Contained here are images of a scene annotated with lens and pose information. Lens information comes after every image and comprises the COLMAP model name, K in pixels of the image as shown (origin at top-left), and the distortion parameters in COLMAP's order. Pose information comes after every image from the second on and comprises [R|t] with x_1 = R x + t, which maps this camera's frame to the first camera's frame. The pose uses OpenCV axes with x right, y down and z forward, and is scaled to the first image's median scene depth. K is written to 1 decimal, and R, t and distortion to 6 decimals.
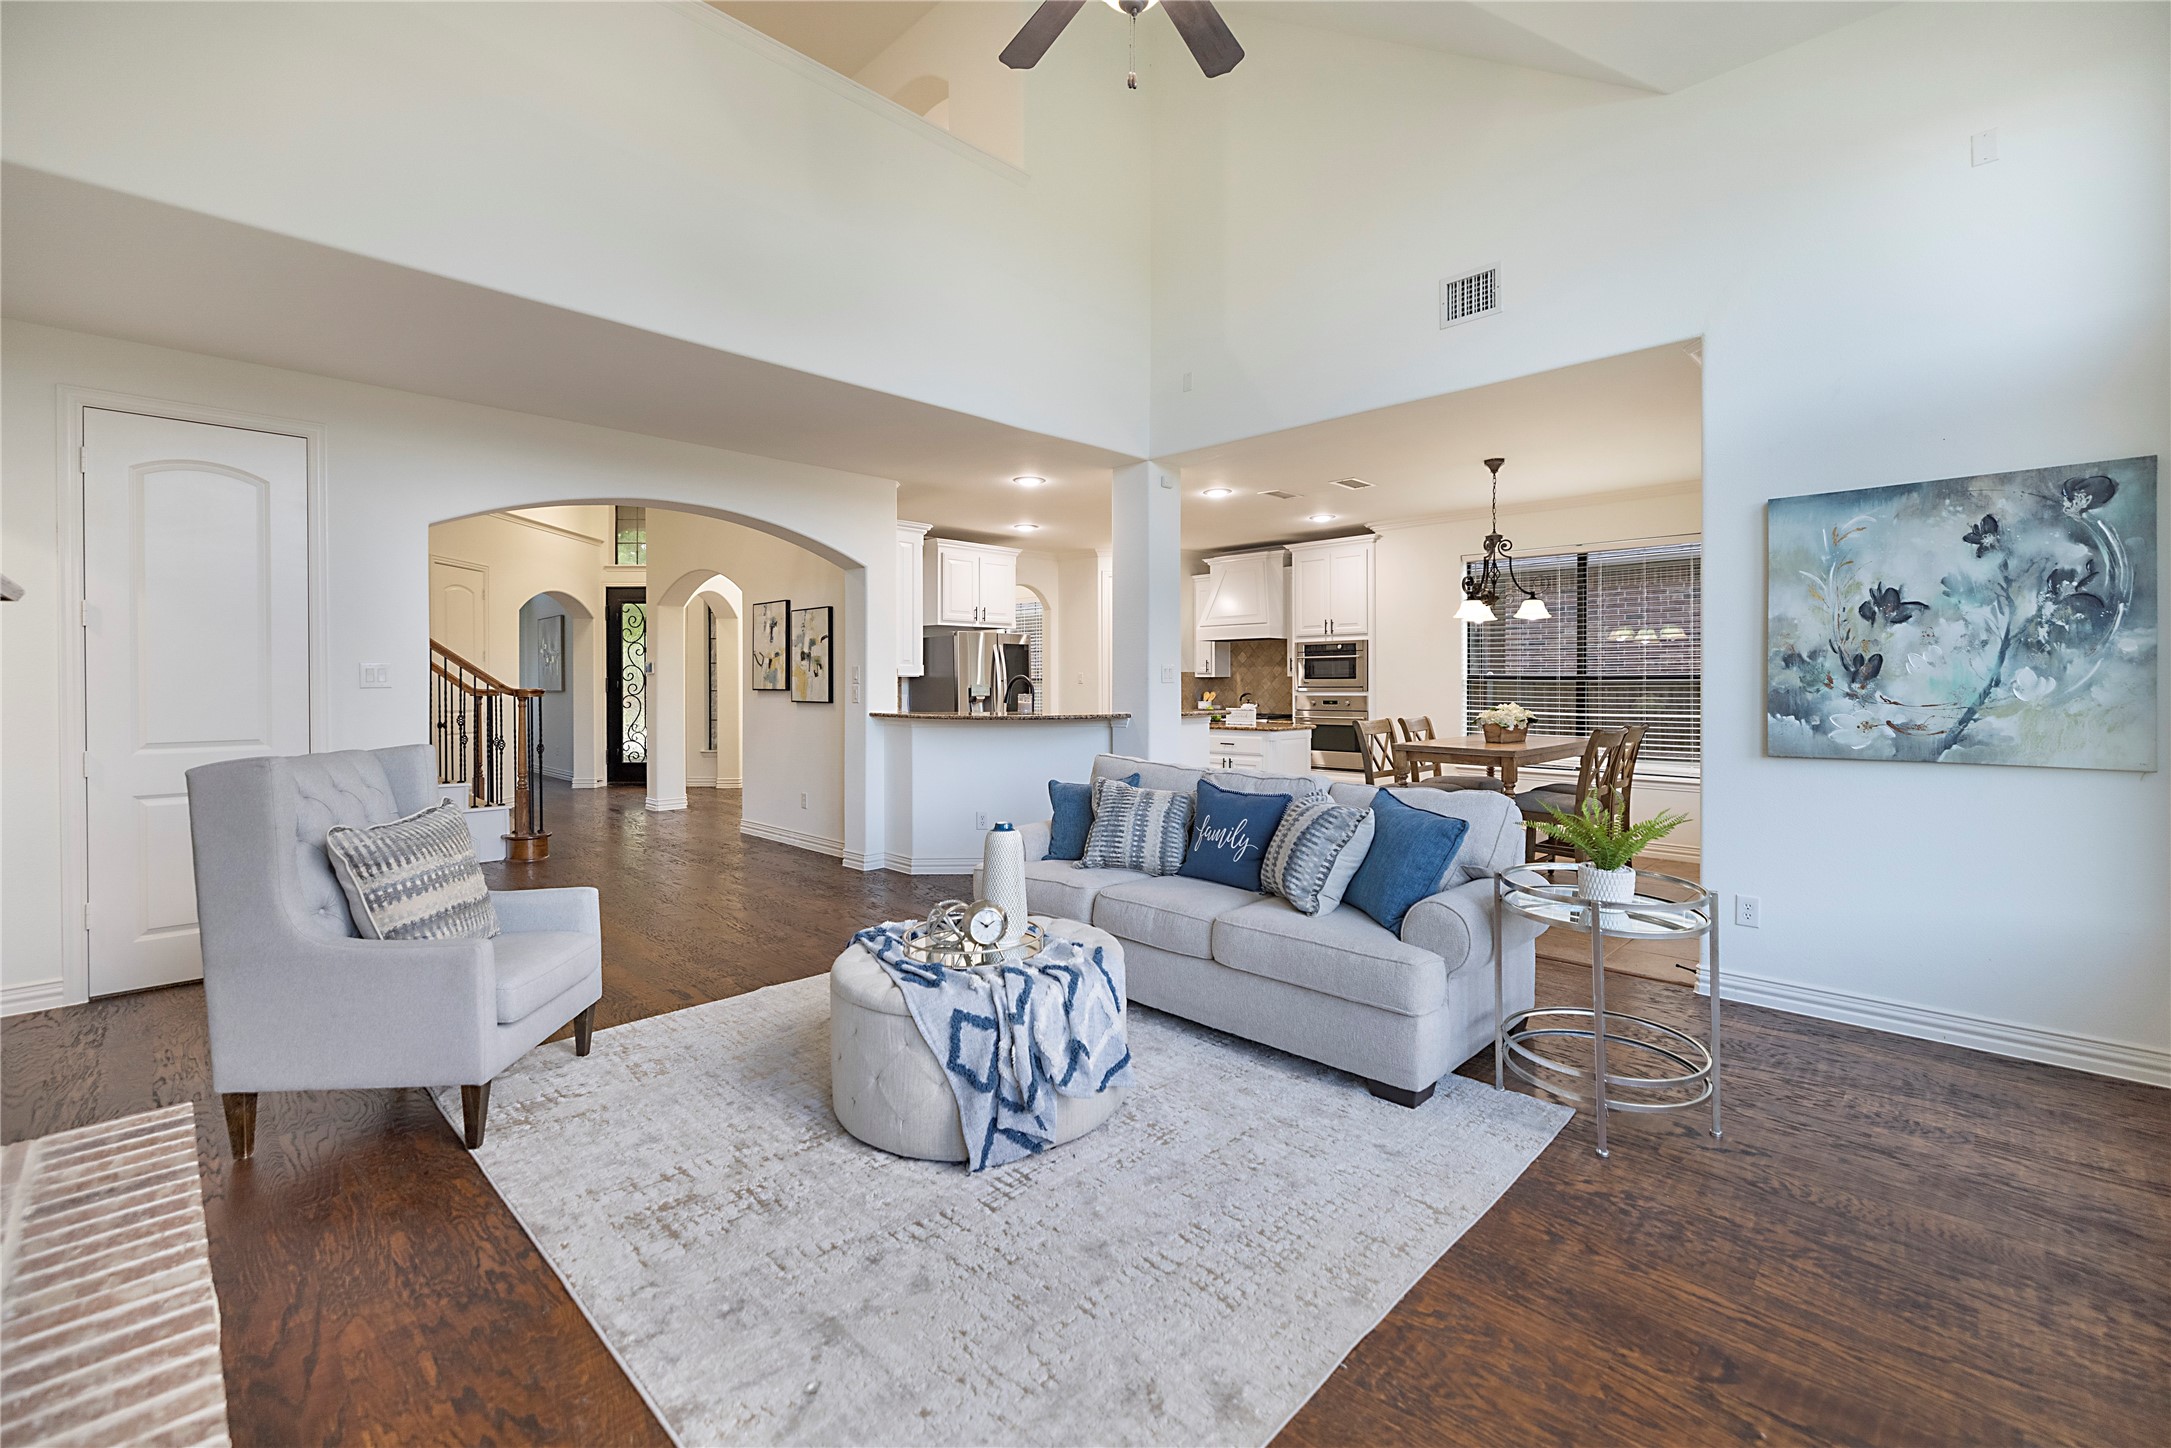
lens RADIAL K [[930.3, 0, 1083.0], [0, 930.3, 690.5], [0, 0, 1]] dist [0.004523, -0.000473]
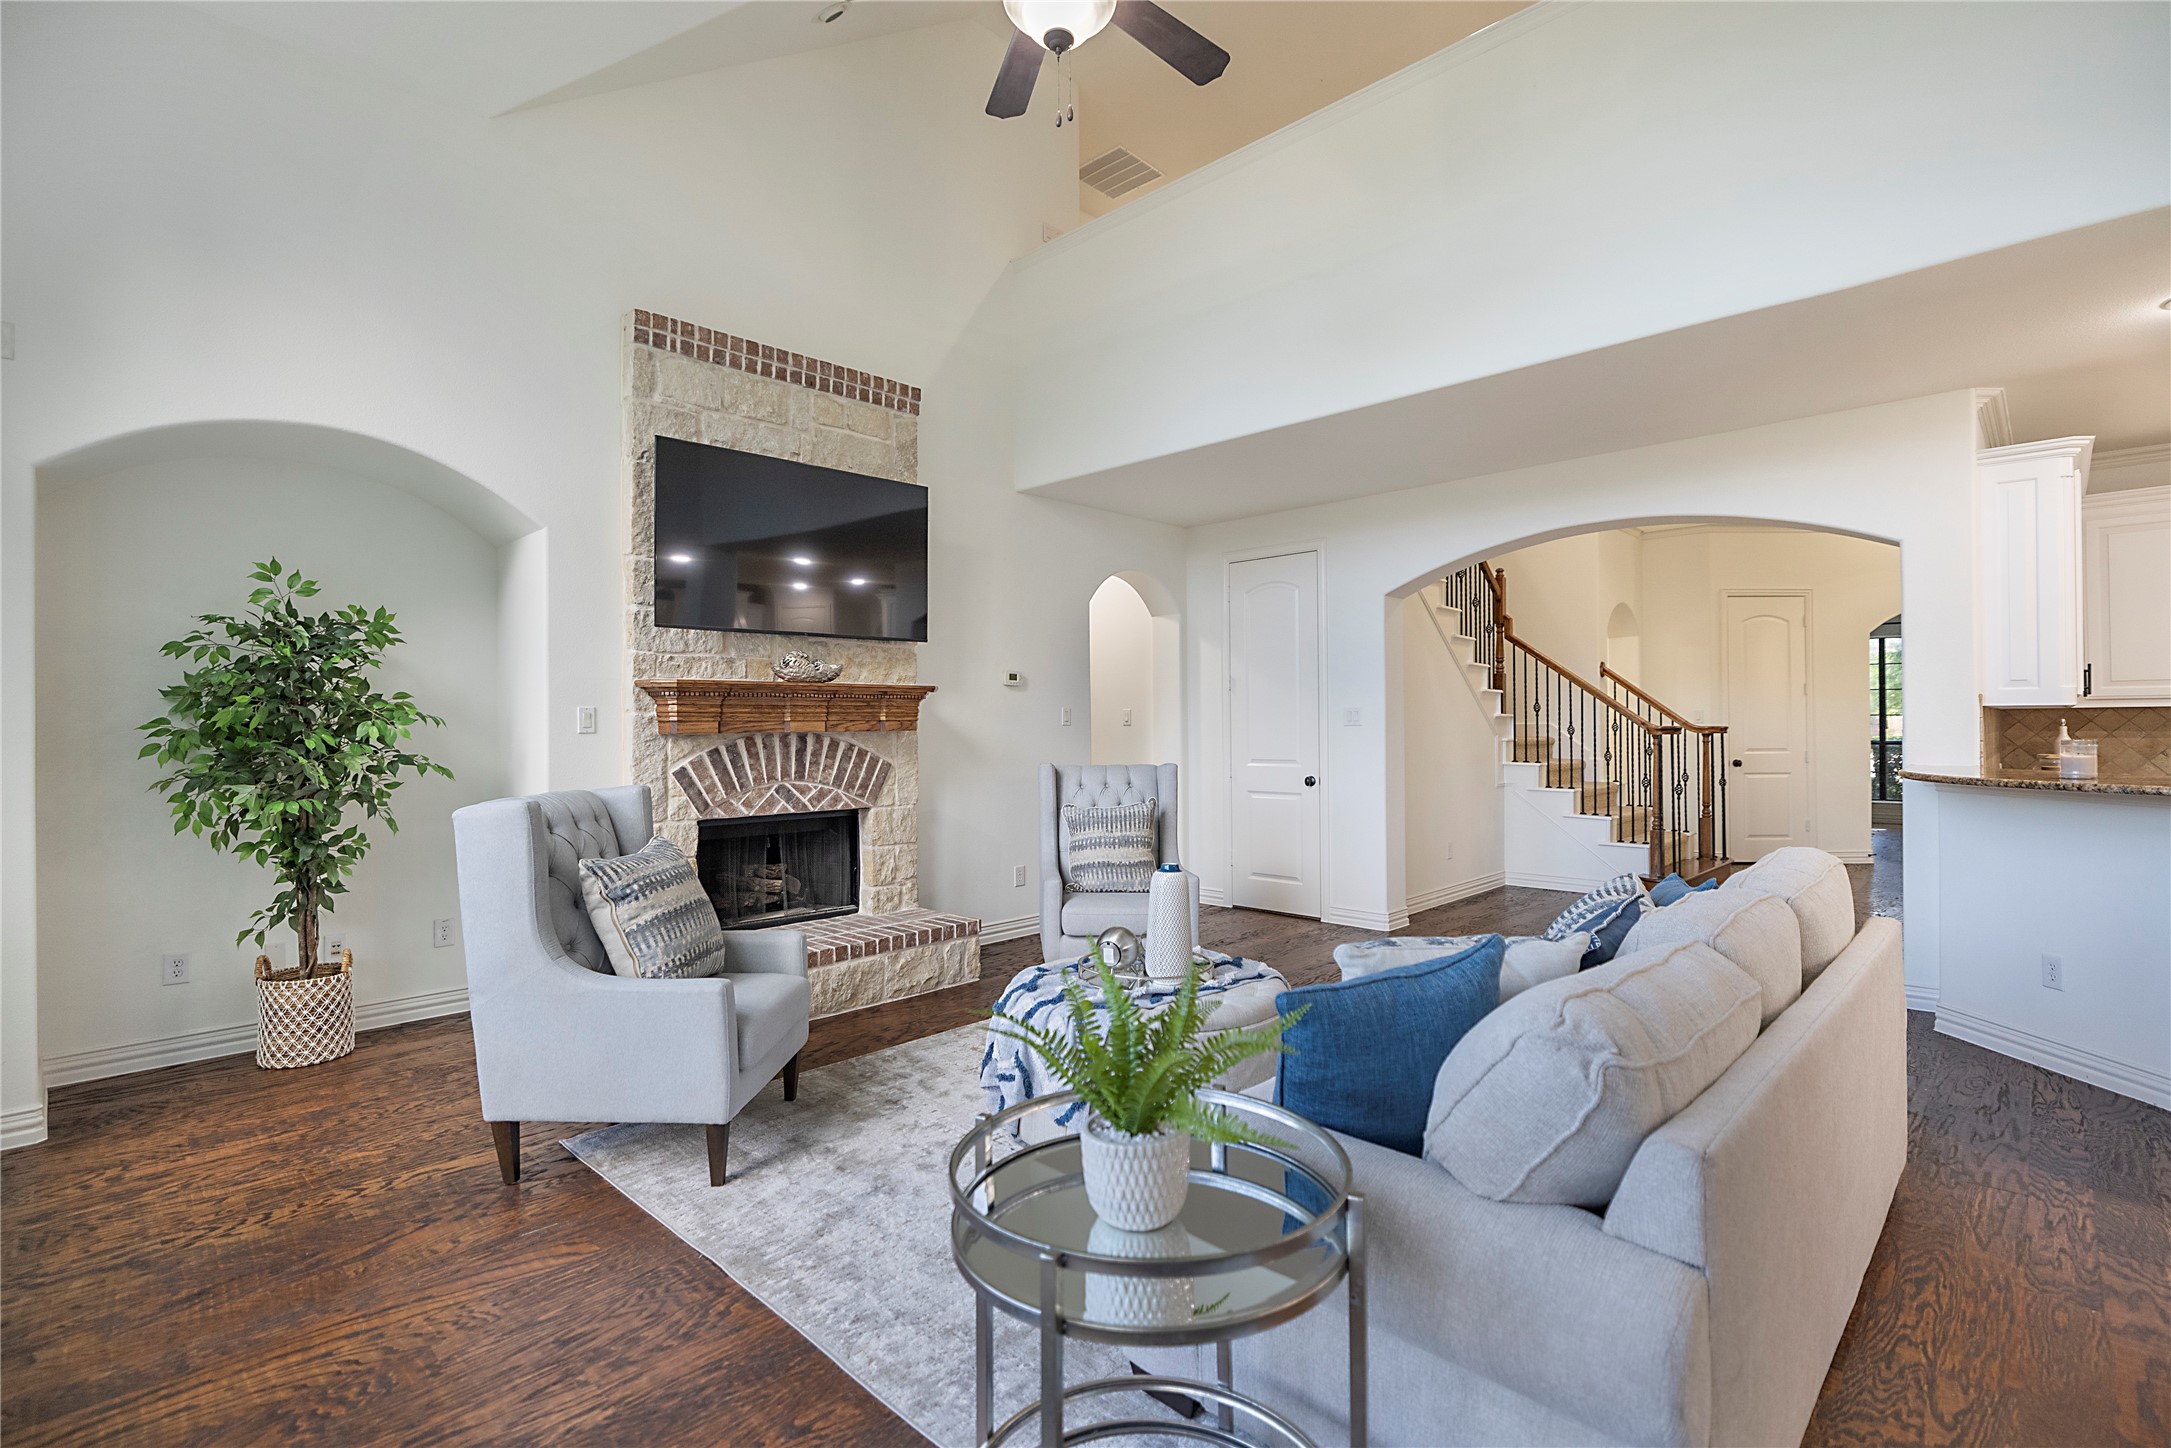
lens RADIAL K [[994.4, 0, 1083.6], [0, 994.4, 728.8], [0, 0, 1]] dist [-0.003891, 0.000999]
pose [[-0.003016, 0.002887, -0.999991, 0.818820], [0.001575, 0.999995, 0.002882, -0.005165], [0.999994, -0.001566, -0.003020, 0.760930]]
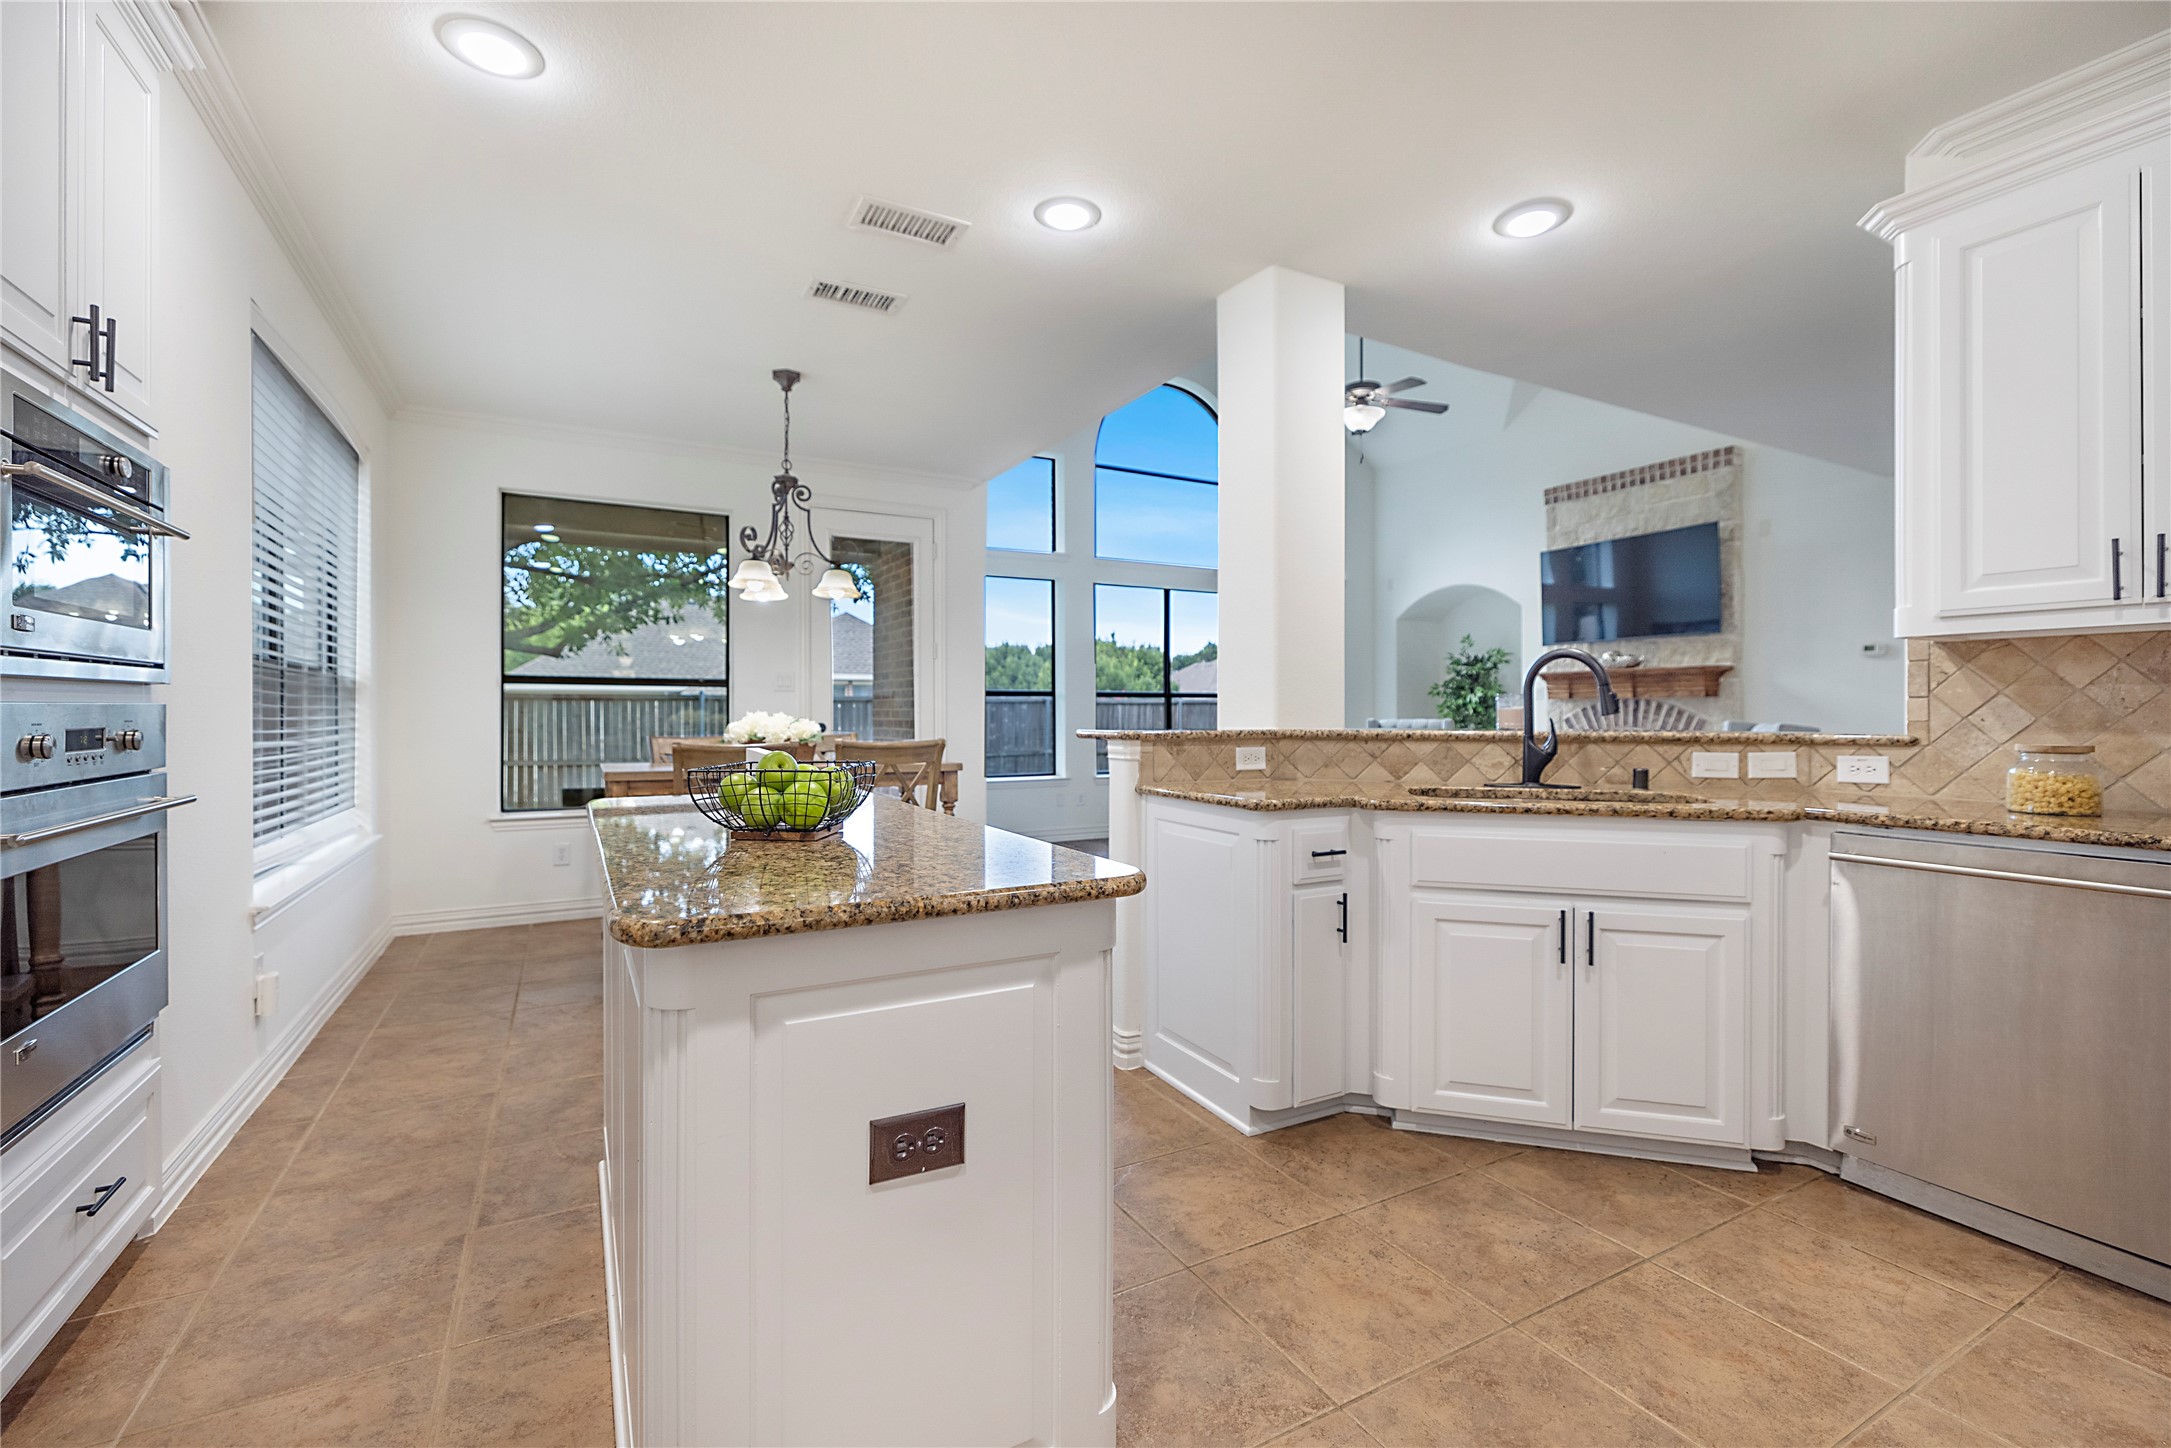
lens RADIAL K [[930.3, 0, 1078.6], [0, 930.3, 709.7], [0, 0, 1]] dist [0.004523, -0.000473]
pose [[-0.952239, -0.001099, 0.305350, 0.012577], [0.000634, 0.999984, 0.005575, 0.015801], [-0.305352, 0.005503, -0.952224, 2.733103]]
